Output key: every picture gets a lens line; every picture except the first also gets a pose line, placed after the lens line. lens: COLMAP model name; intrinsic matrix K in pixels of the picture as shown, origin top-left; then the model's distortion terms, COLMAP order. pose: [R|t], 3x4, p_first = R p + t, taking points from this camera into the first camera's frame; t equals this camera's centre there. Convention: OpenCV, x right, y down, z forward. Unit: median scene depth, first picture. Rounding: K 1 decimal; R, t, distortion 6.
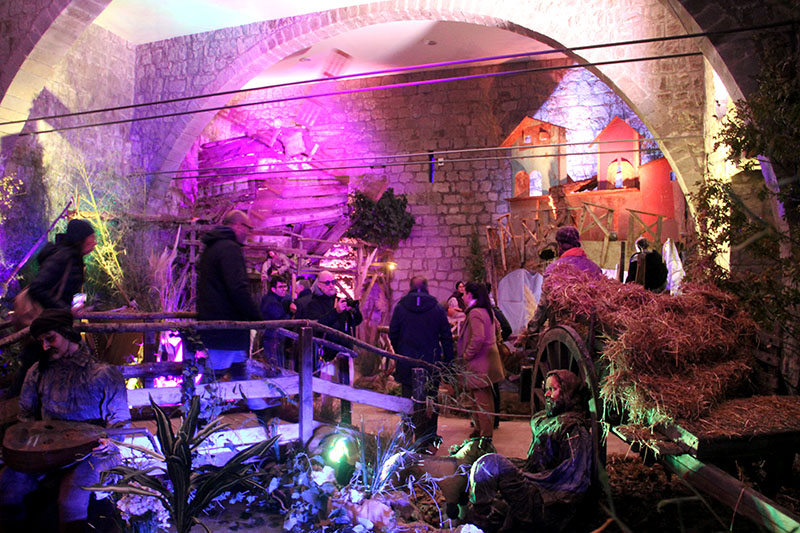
lens RADIAL K [[673.2, 0, 403.1], [0, 673.2, 279.5], [0, 0, 1]] dist [-0.171039, 0.131697]
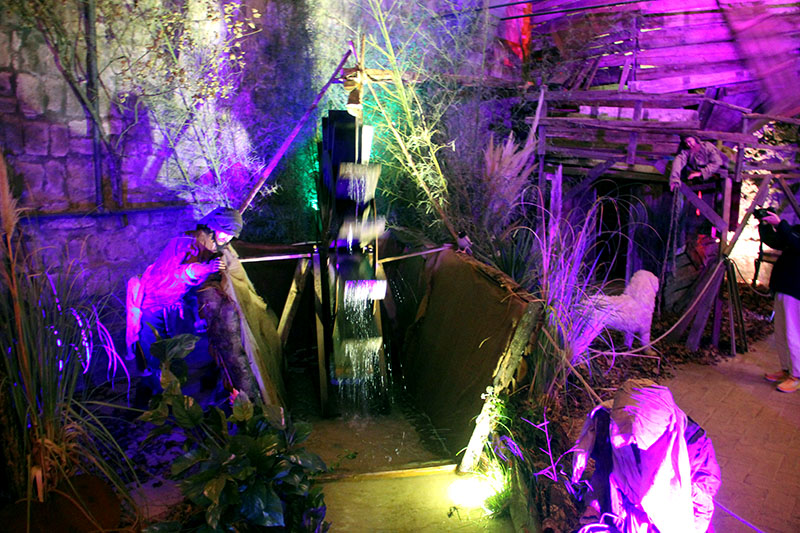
lens RADIAL K [[673.2, 0, 403.1], [0, 673.2, 279.5], [0, 0, 1]] dist [-0.171039, 0.131697]
pose [[0.921717, 0.064066, -0.382535, -0.229089], [0.009130, 0.982407, 0.186529, -0.033040], [0.387755, -0.175419, 0.904917, 0.447078]]
